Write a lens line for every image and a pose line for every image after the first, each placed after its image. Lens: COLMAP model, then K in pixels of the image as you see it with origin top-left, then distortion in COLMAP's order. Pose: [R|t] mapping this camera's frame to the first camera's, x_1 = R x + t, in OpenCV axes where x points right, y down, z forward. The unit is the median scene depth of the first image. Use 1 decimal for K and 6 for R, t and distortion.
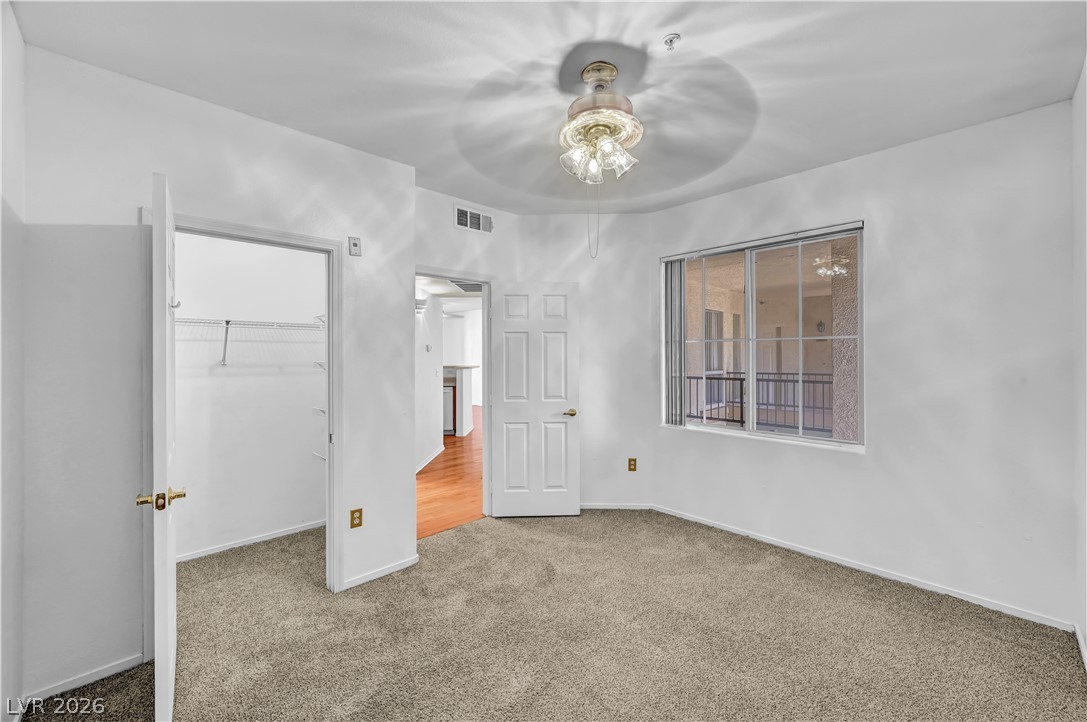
lens RADIAL K [[435.1, 0, 545.4], [0, 435.1, 354.0], [0, 0, 1]] dist [-0.001347, 0.000148]
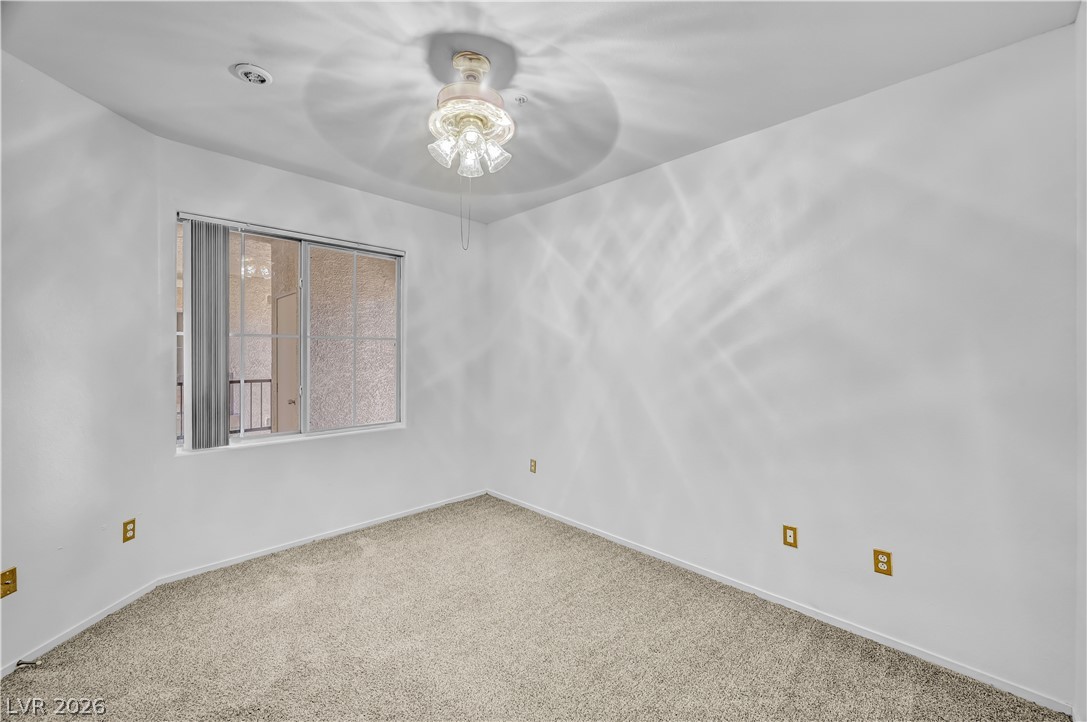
lens RADIAL K [[435.1, 0, 545.4], [0, 435.1, 354.0], [0, 0, 1]] dist [-0.001347, 0.000148]
pose [[-0.016120, 0.000123, 0.999870, -0.515430], [-0.003205, 0.999995, -0.000175, 0.003258], [-0.999865, -0.003207, -0.016120, 0.512358]]
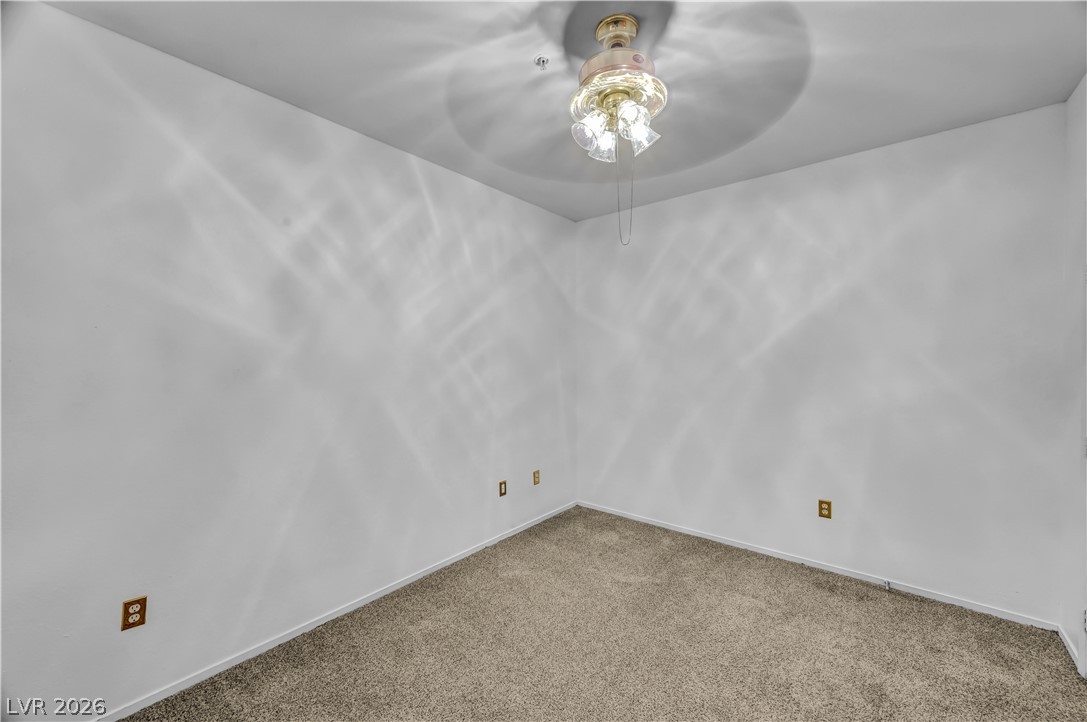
lens RADIAL K [[424.2, 0, 551.1], [0, 424.2, 363.7], [0, 0, 1]] dist [-0.000277, -0.000014]
pose [[-0.993082, 0.006841, -0.117219, 0.198744], [0.004656, 0.999810, 0.018905, -0.006455], [0.117327, 0.018228, -0.992926, 1.085631]]
